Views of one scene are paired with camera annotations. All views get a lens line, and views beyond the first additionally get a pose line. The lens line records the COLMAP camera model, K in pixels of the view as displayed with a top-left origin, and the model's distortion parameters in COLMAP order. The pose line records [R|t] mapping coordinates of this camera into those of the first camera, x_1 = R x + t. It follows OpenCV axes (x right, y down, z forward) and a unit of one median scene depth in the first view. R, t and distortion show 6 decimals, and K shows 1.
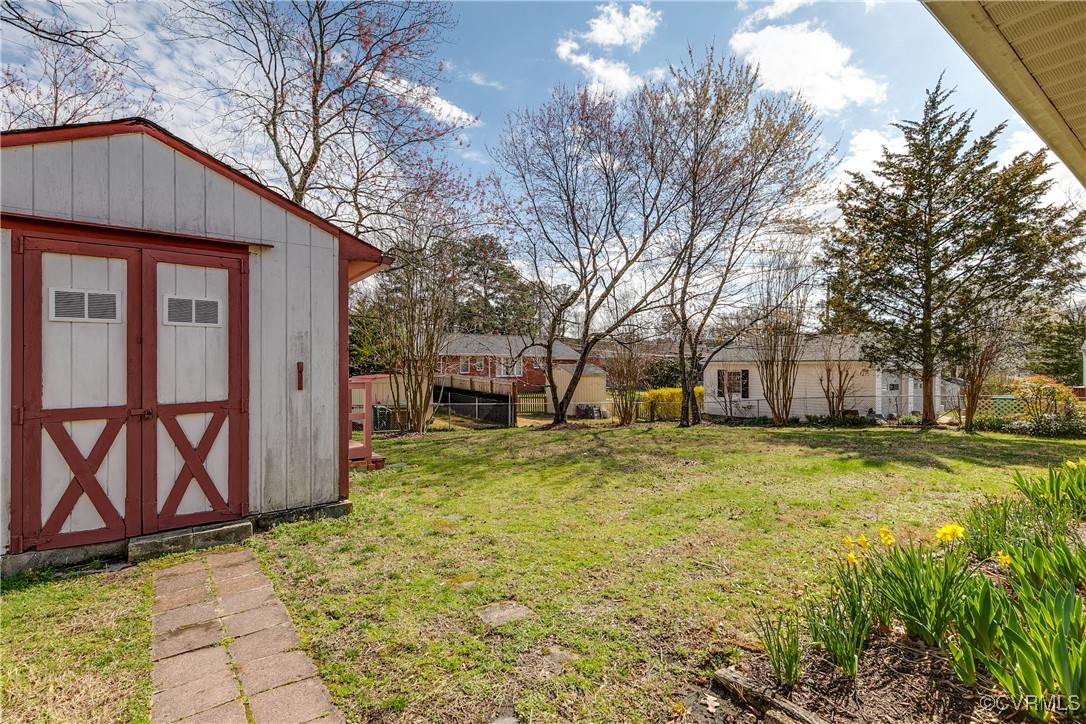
lens RADIAL K [[505.1, 0, 560.1], [0, 505.1, 364.4], [0, 0, 1]] dist [-0.000656, -0.000331]
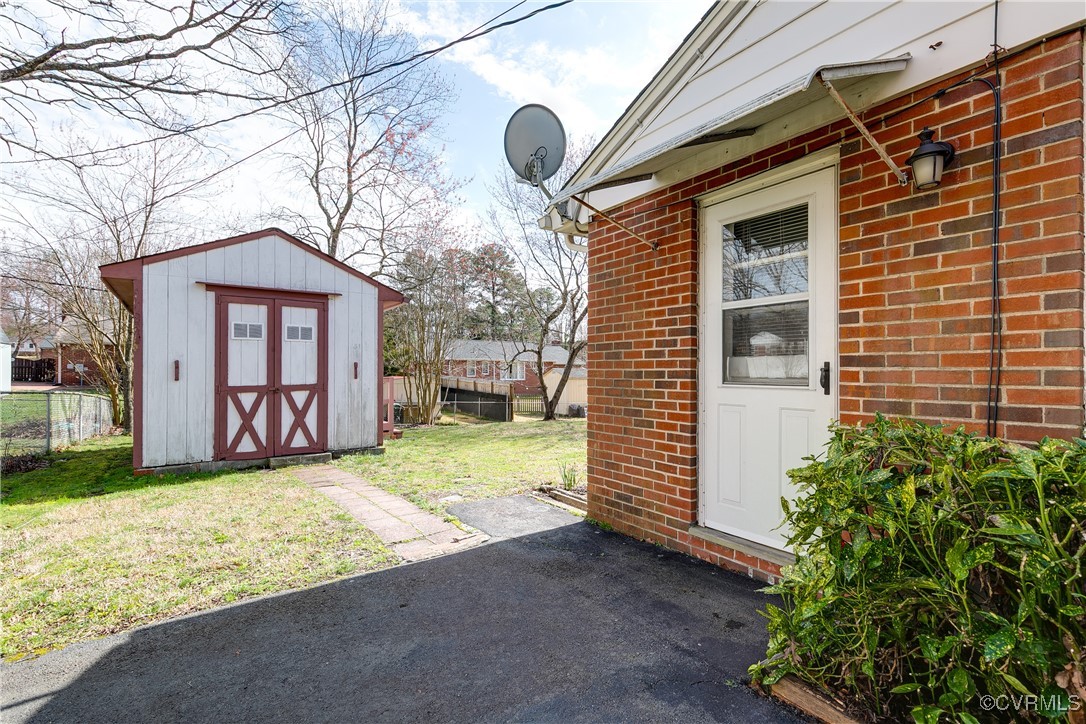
lens RADIAL K [[507.7, 0, 544.9], [0, 507.7, 372.5], [0, 0, 1]] dist [-0.001201, -0.000189]
pose [[0.998751, 0.006319, -0.049556, 0.125619], [-0.006053, 0.999966, 0.005520, 0.009966], [0.049590, -0.005213, 0.998756, -0.414575]]
